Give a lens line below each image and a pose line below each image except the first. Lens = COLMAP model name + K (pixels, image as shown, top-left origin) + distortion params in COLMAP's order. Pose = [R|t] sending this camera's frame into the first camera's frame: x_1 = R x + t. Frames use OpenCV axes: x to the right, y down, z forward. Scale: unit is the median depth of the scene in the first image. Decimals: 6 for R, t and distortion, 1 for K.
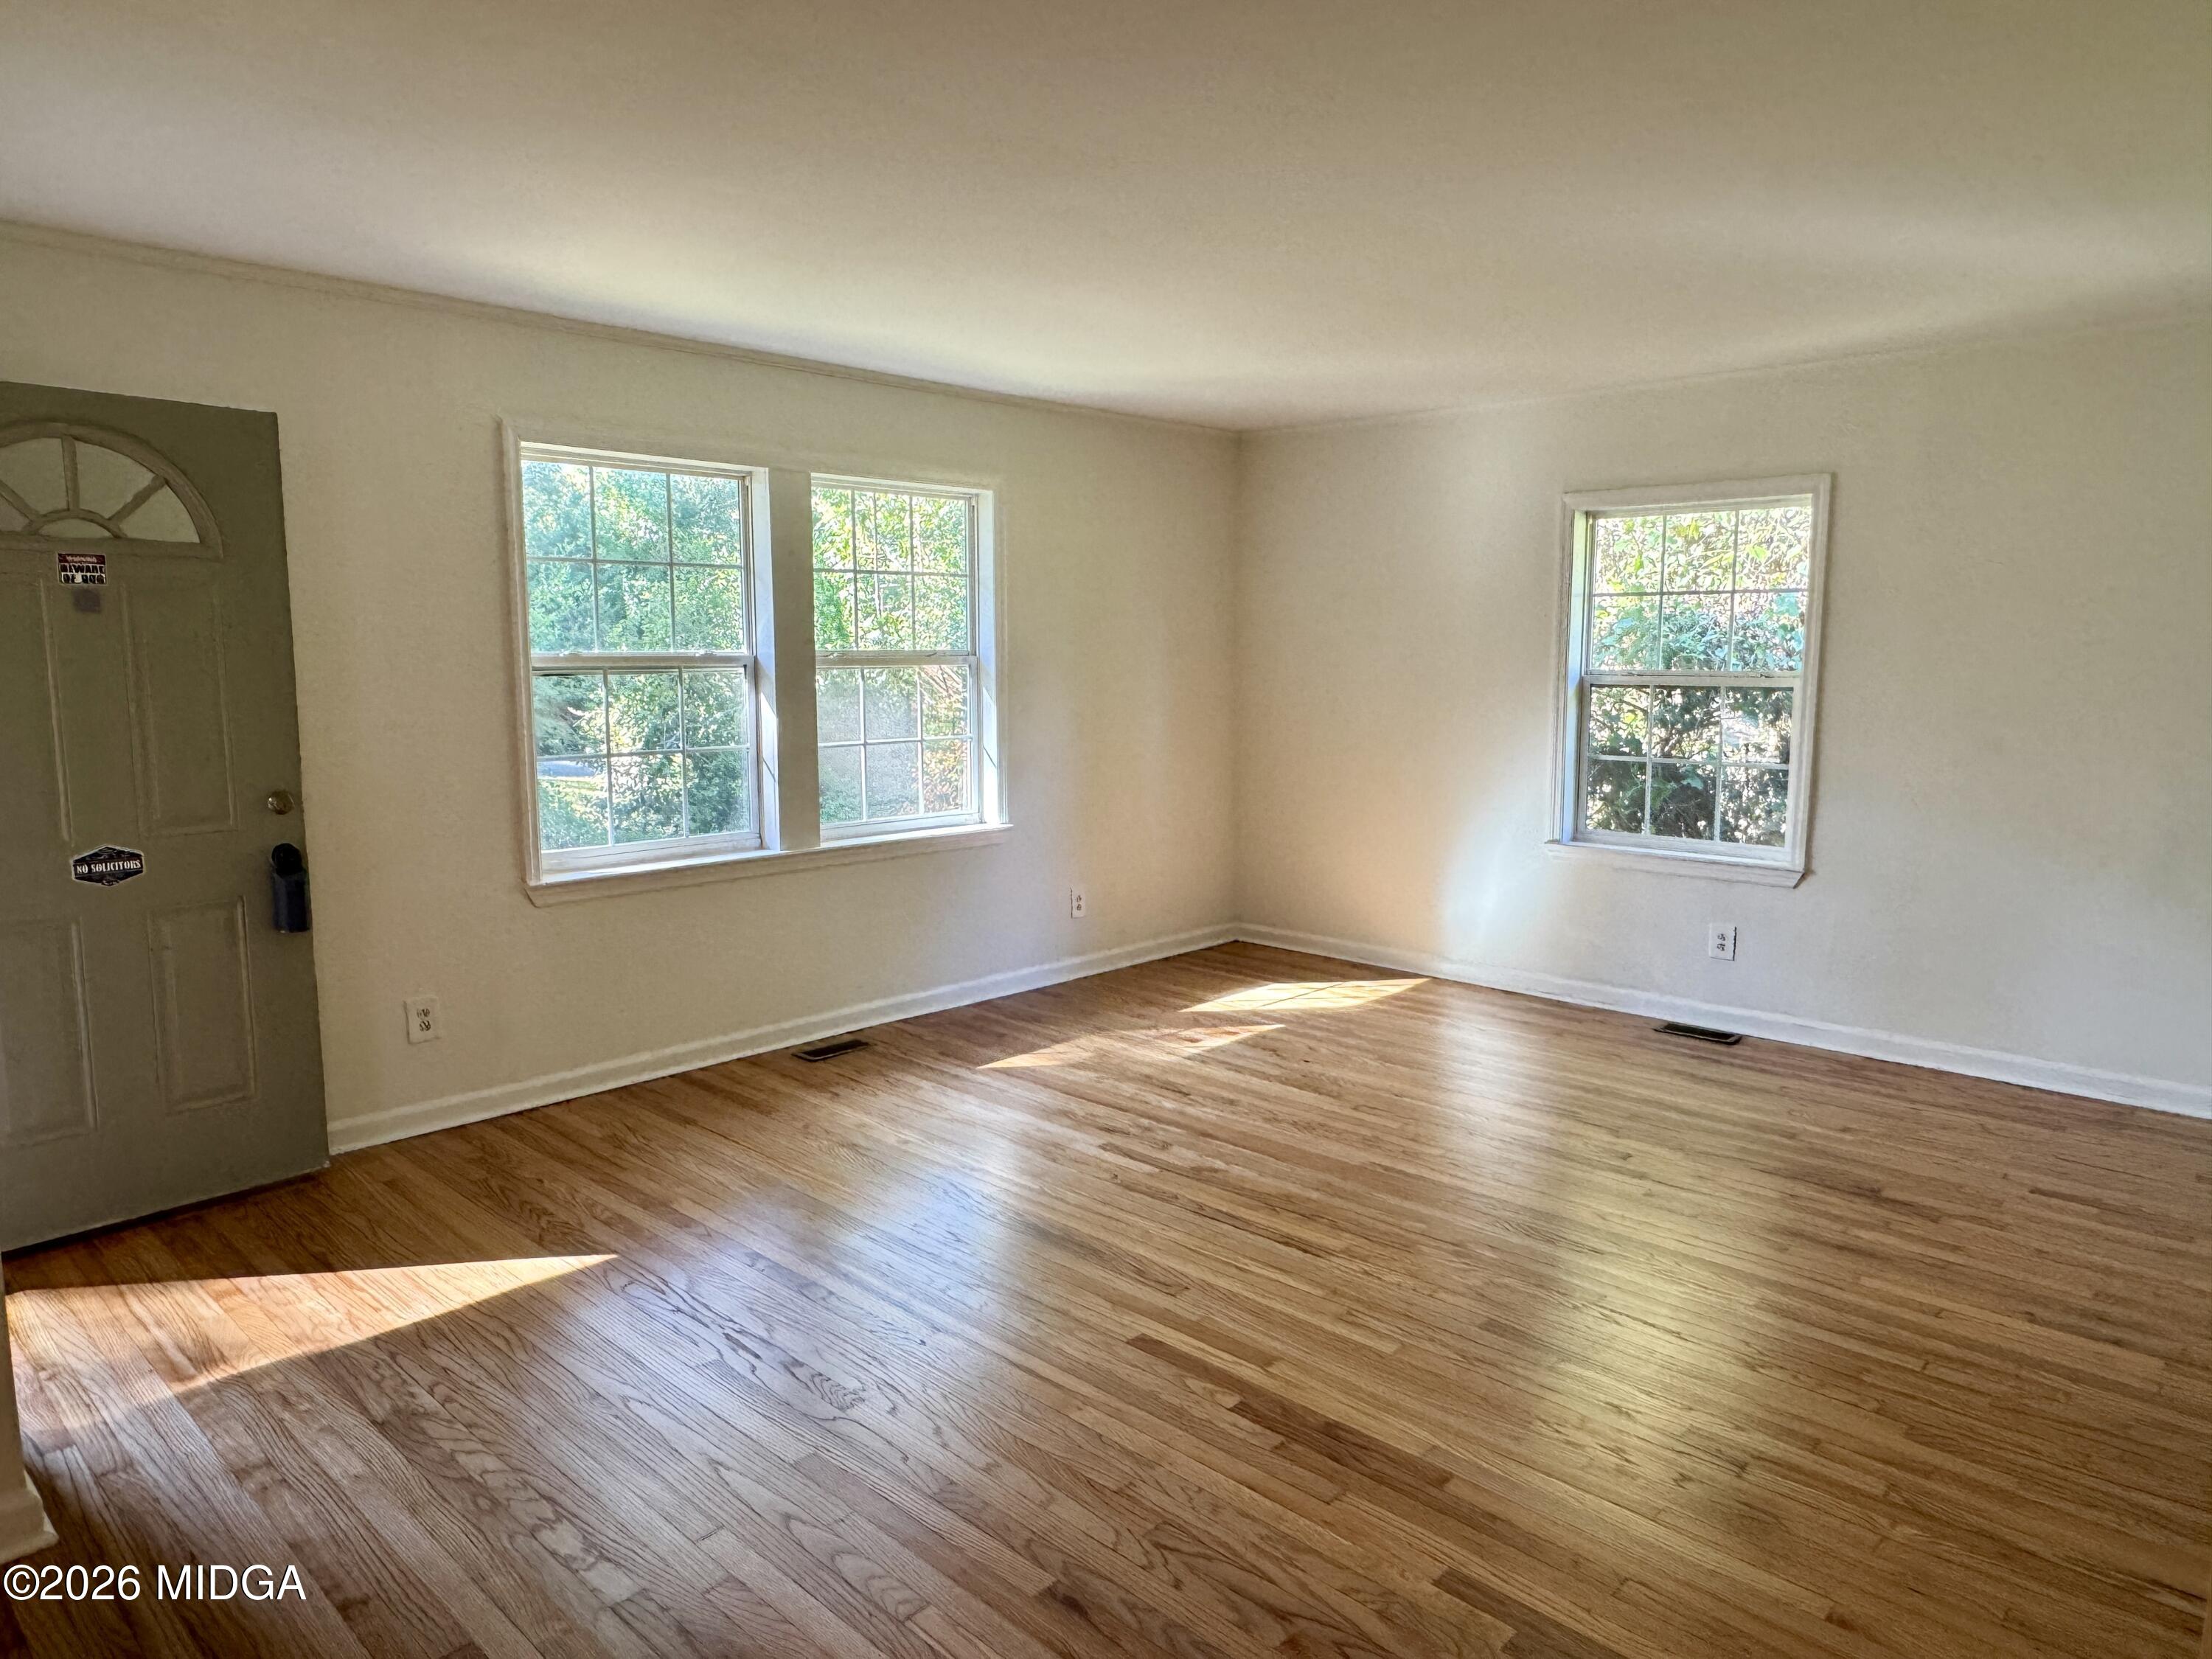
lens RADIAL K [[1438.3, 0, 1100.2], [0, 1438.3, 820.7], [0, 0, 1]] dist [-0.005742, -0.003109]
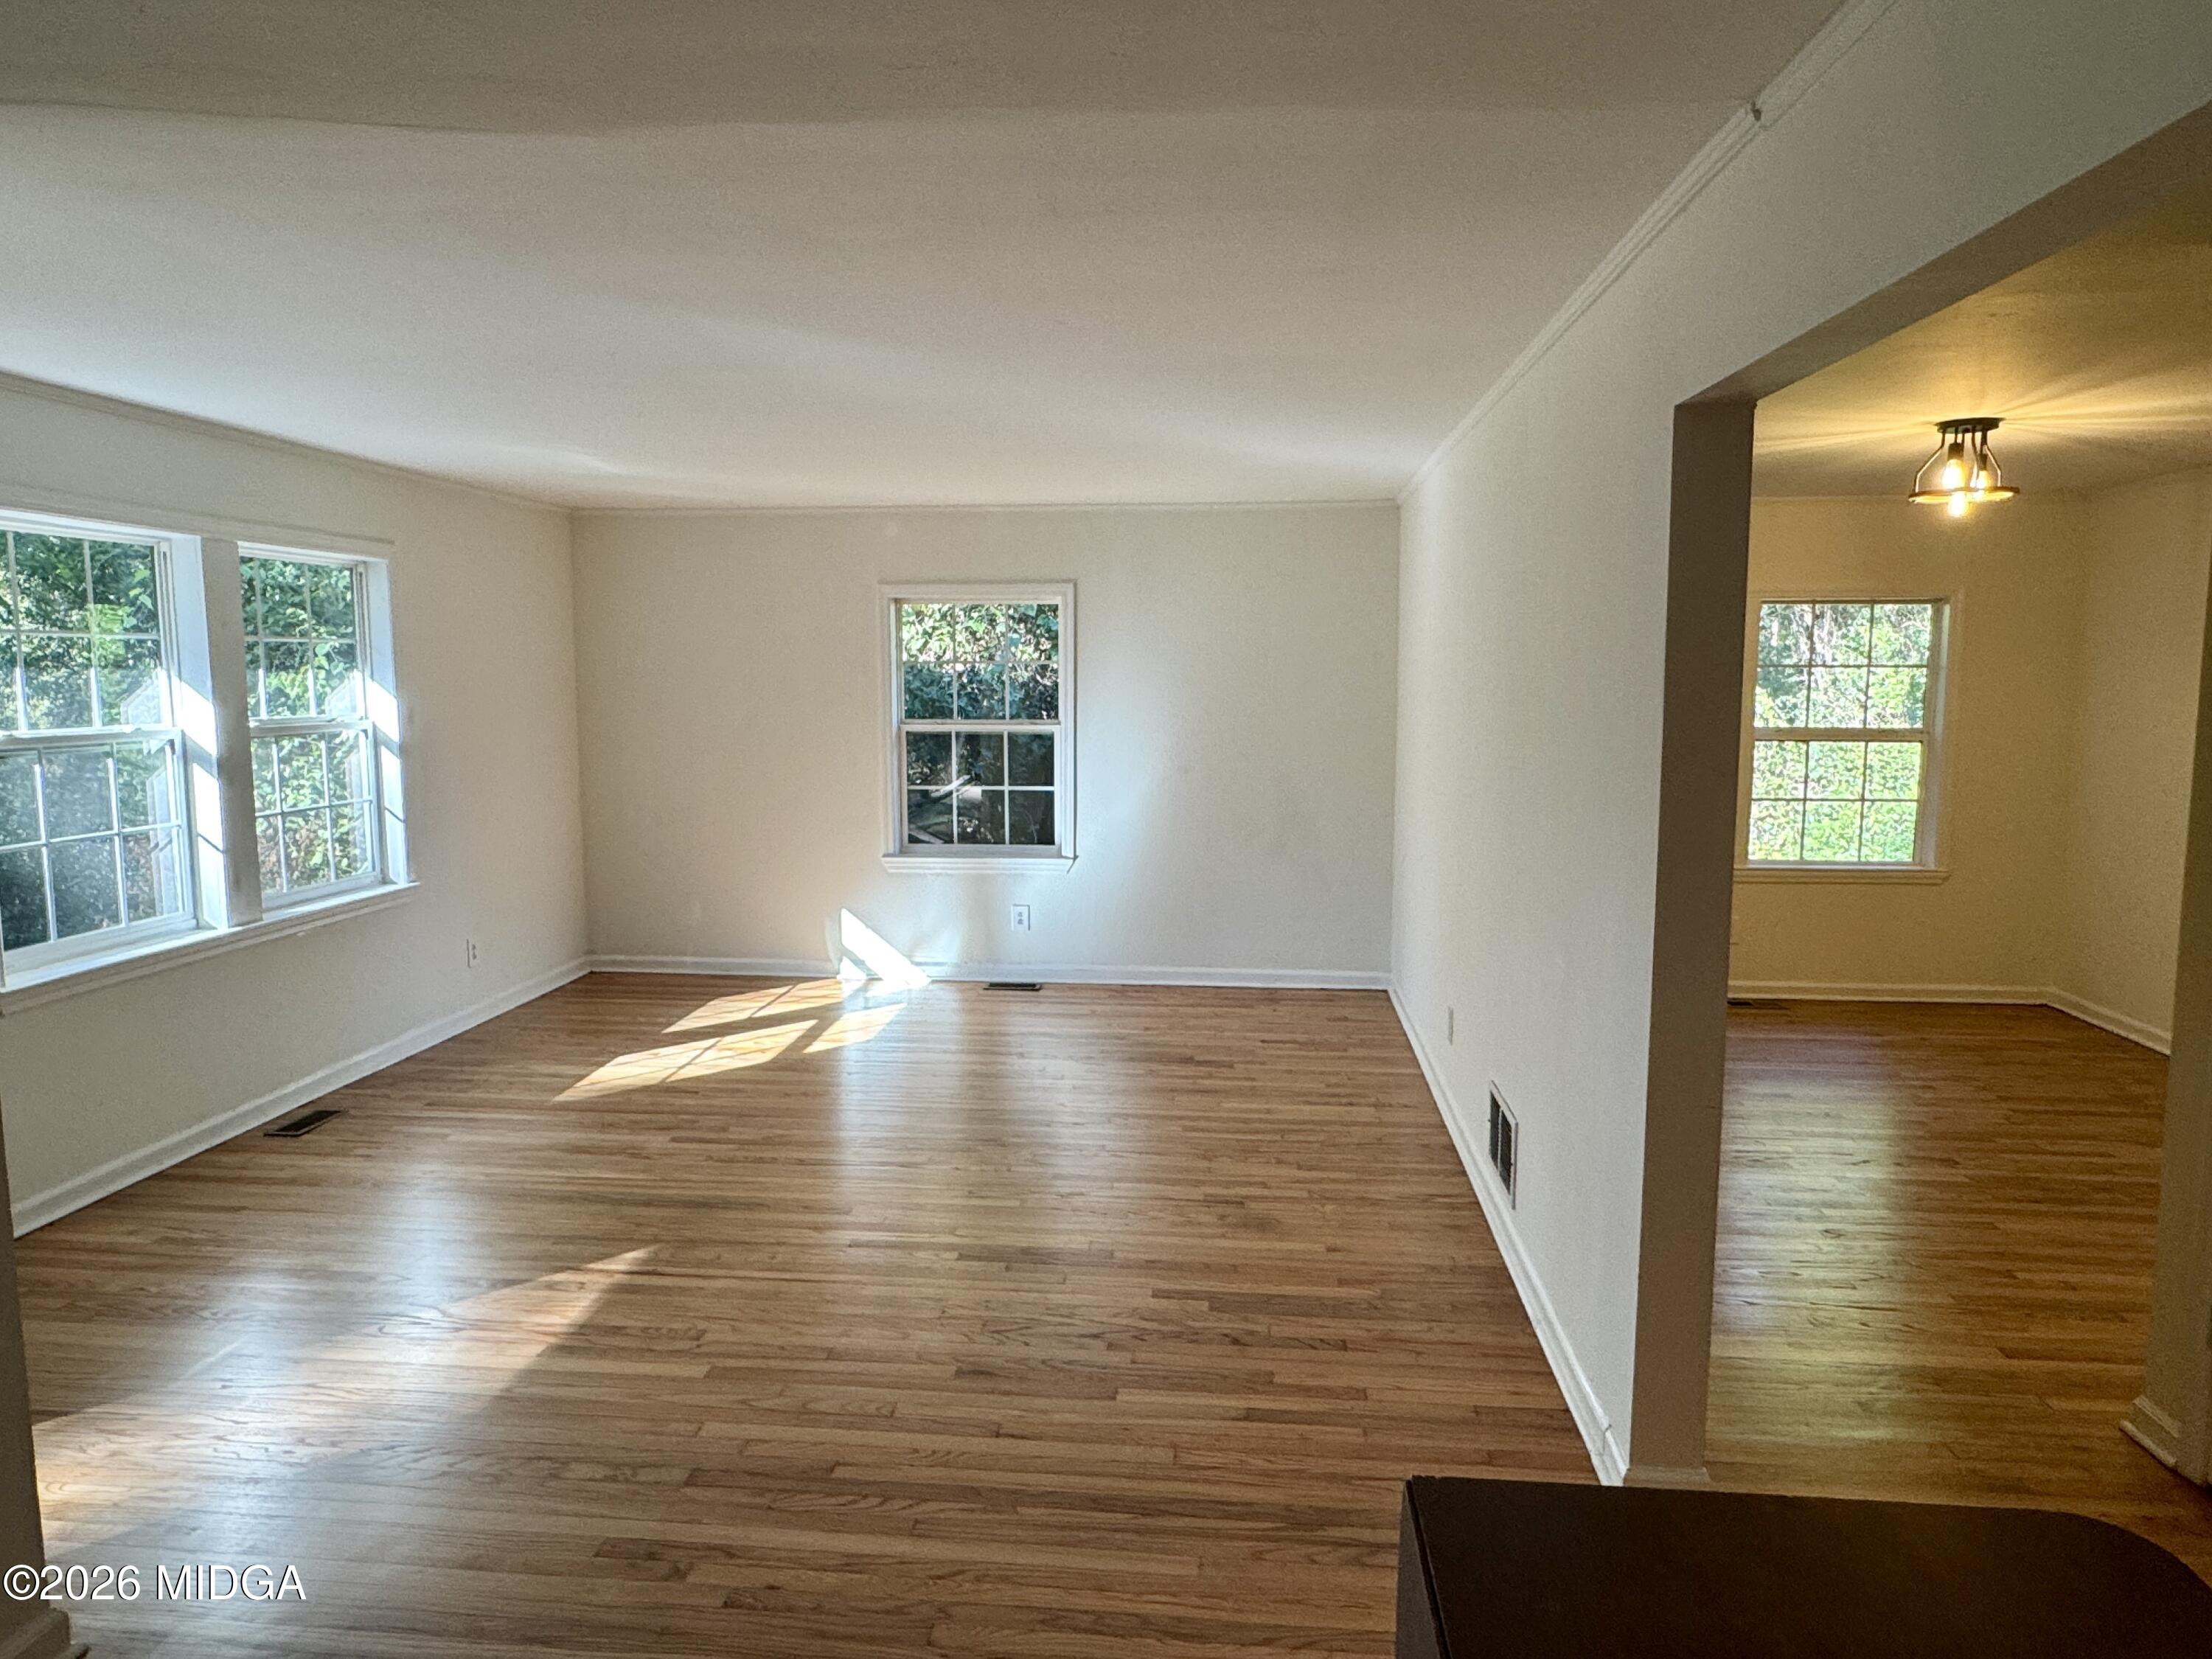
lens RADIAL K [[1438.3, 0, 1116.0], [0, 1438.3, 836.6], [0, 0, 1]] dist [-0.005742, -0.003109]
pose [[0.767984, -0.071034, 0.636517, -0.438002], [0.074440, 0.996995, 0.021448, -0.019437], [-0.636128, 0.030910, 0.770964, -0.142051]]
